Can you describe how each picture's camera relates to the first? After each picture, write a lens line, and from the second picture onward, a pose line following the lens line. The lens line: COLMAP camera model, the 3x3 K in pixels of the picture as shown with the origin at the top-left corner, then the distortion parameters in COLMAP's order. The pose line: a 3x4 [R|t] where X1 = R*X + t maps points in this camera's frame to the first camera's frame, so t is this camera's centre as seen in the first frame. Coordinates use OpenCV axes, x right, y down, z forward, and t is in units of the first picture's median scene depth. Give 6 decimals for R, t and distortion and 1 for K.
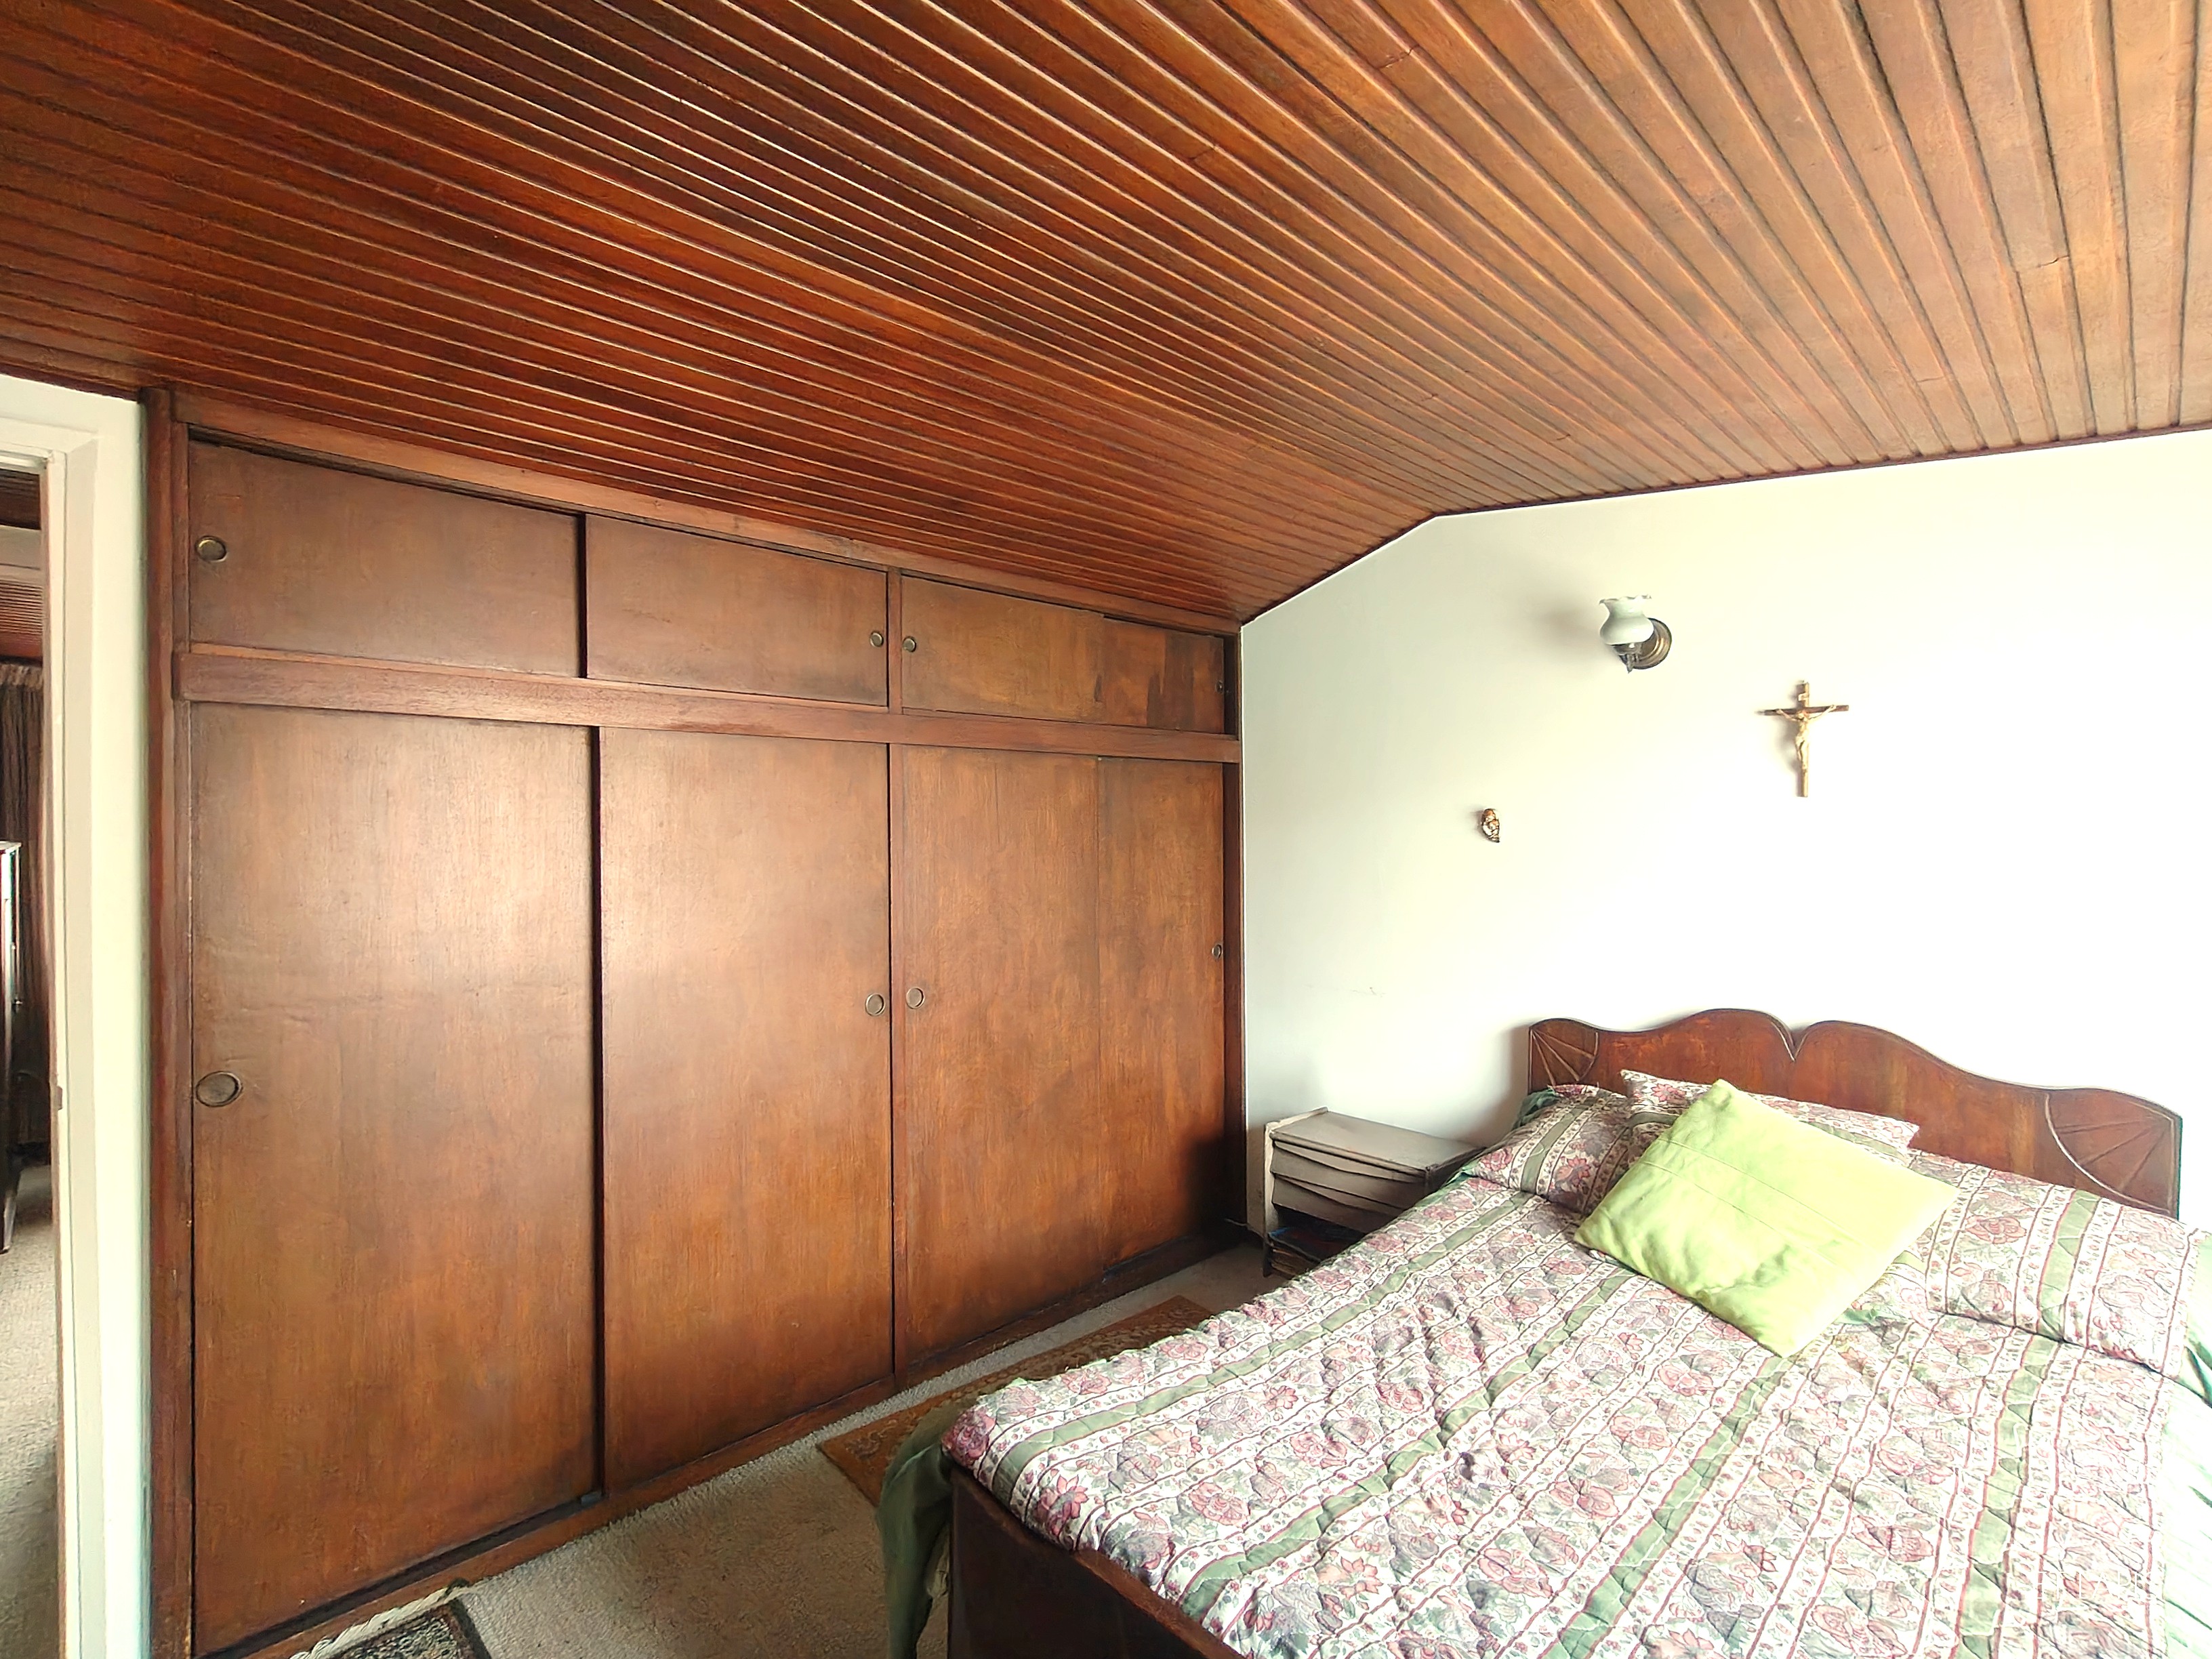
lens RADIAL K [[1042.6, 0, 1111.5], [0, 1042.6, 827.7], [0, 0, 1]] dist [-0.000334, 0.000692]
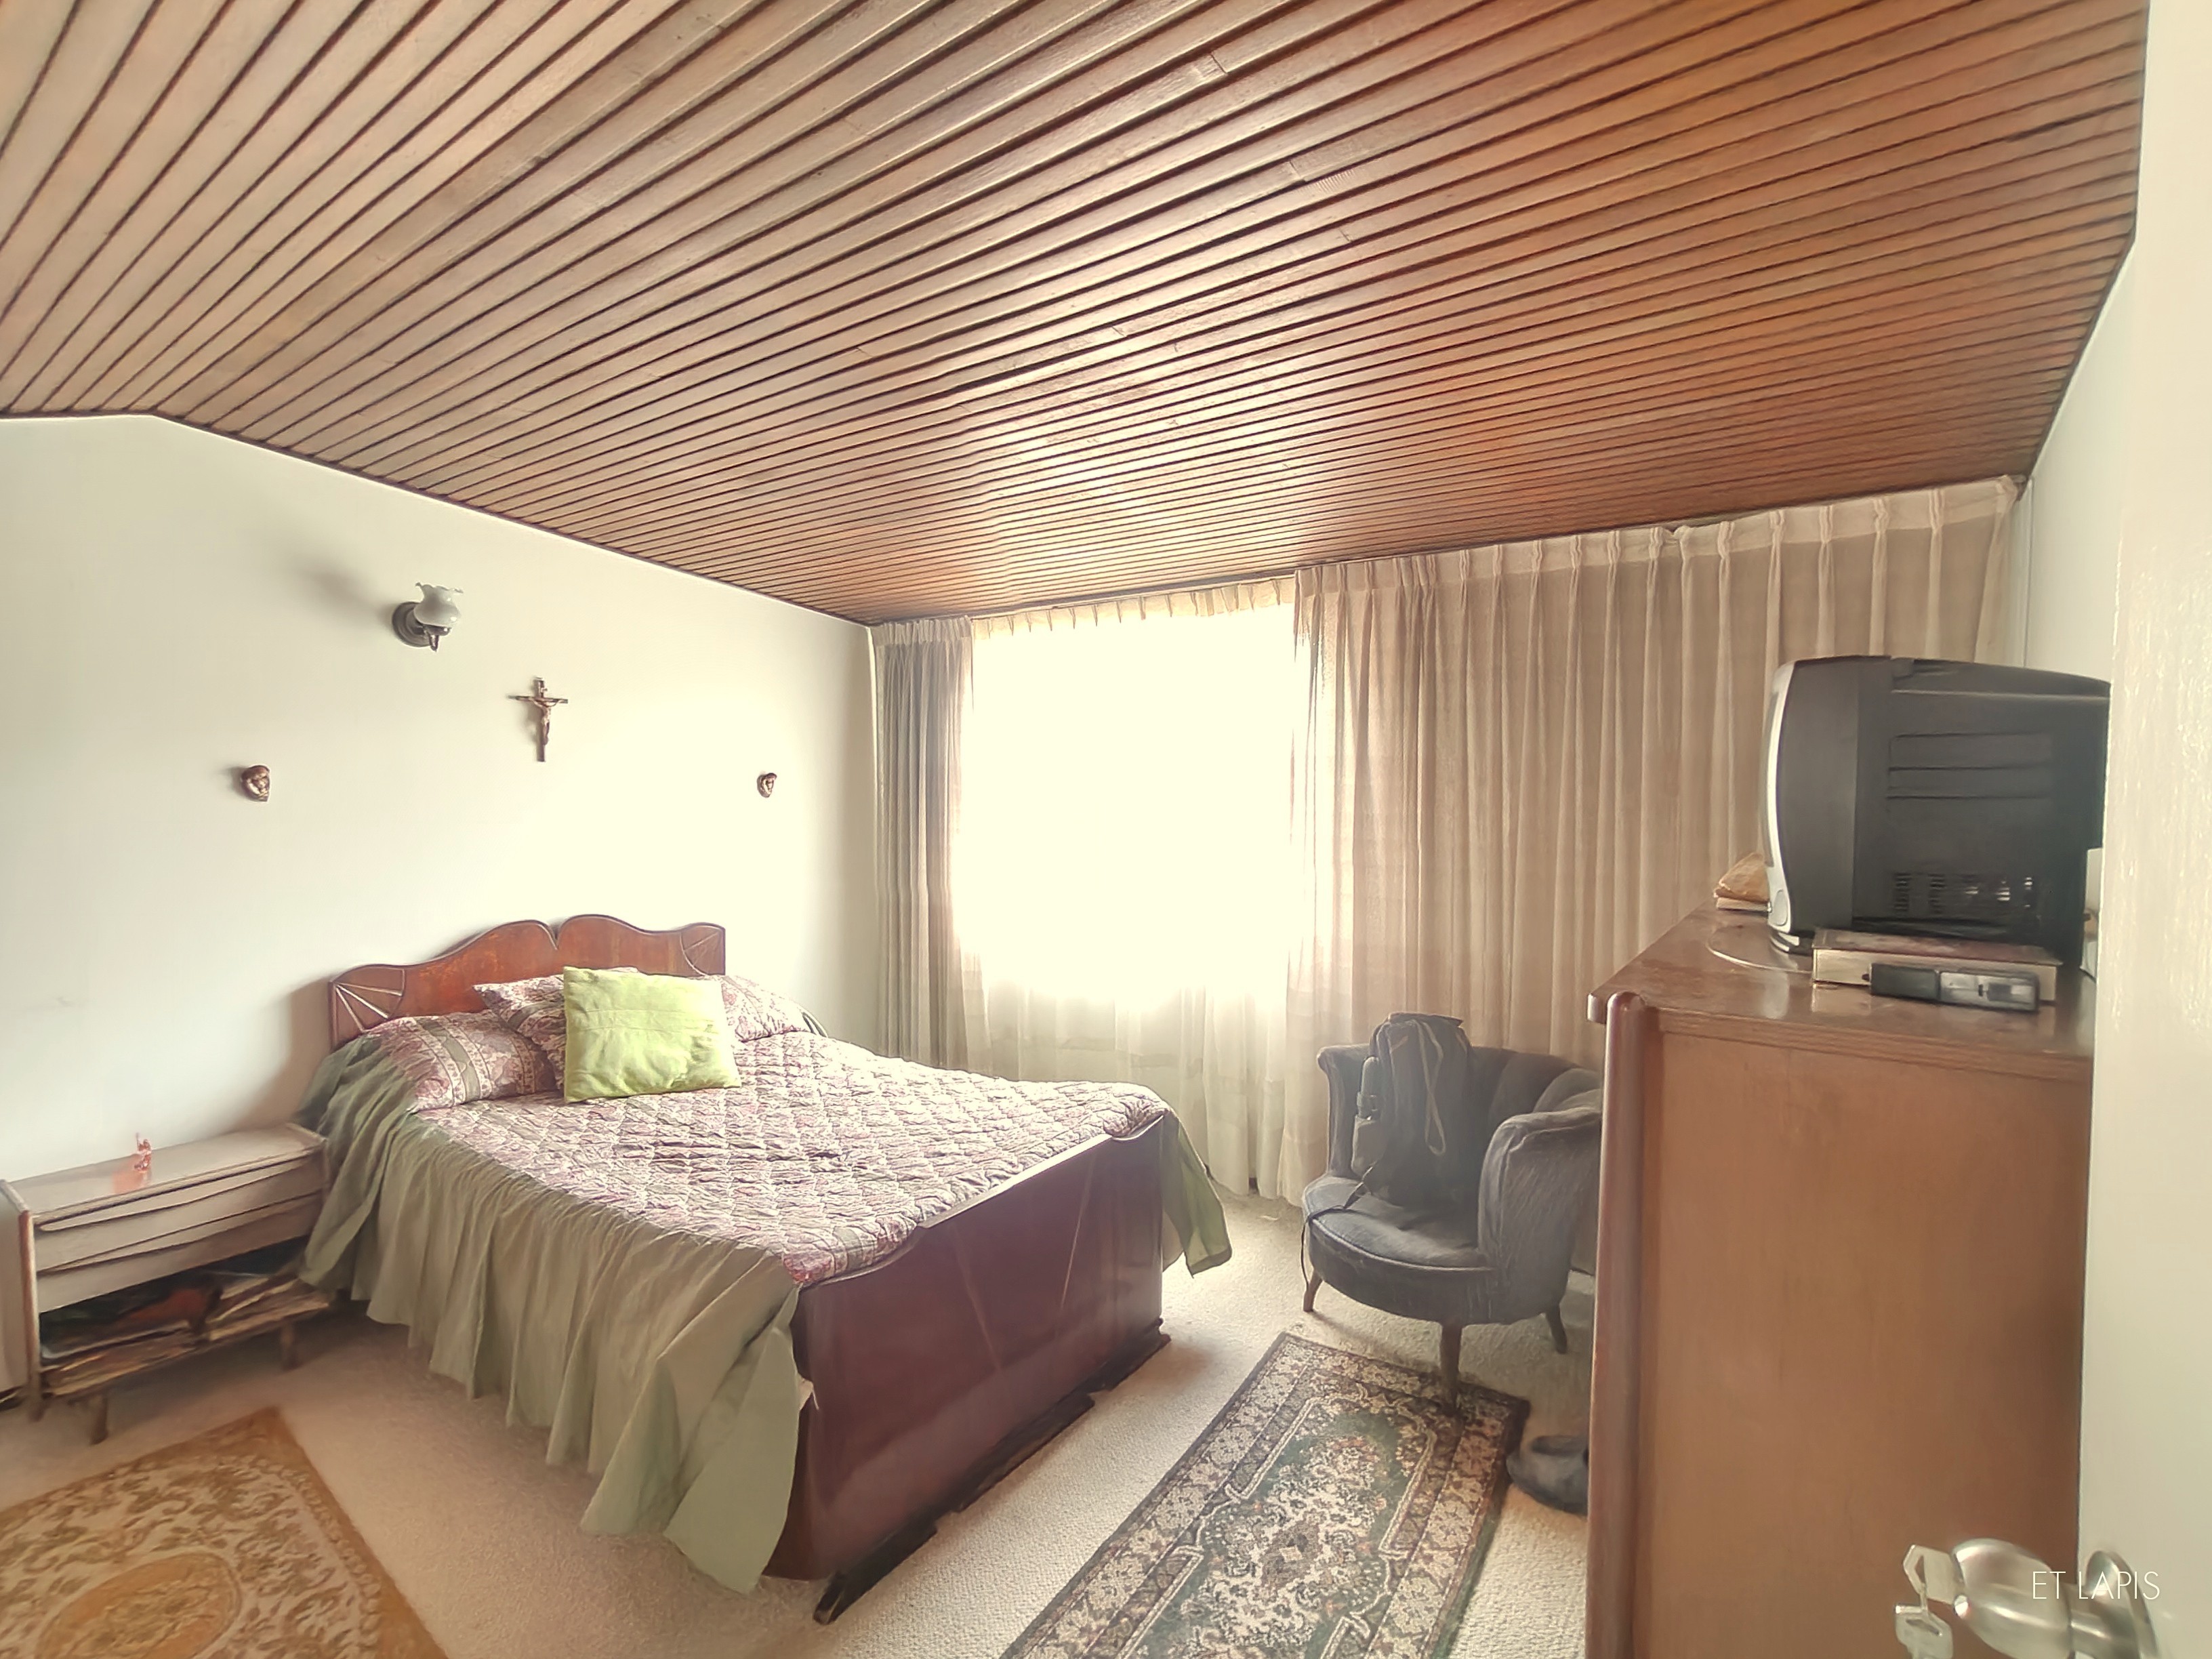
lens RADIAL K [[1042.6, 0, 1106.7], [0, 1042.6, 820.7], [0, 0, 1]] dist [-0.000334, 0.000692]
pose [[-0.175495, -0.040657, 0.983640, -0.907344], [0.006686, 0.999075, 0.042487, -0.005200], [-0.984458, 0.014033, -0.175061, 0.543581]]
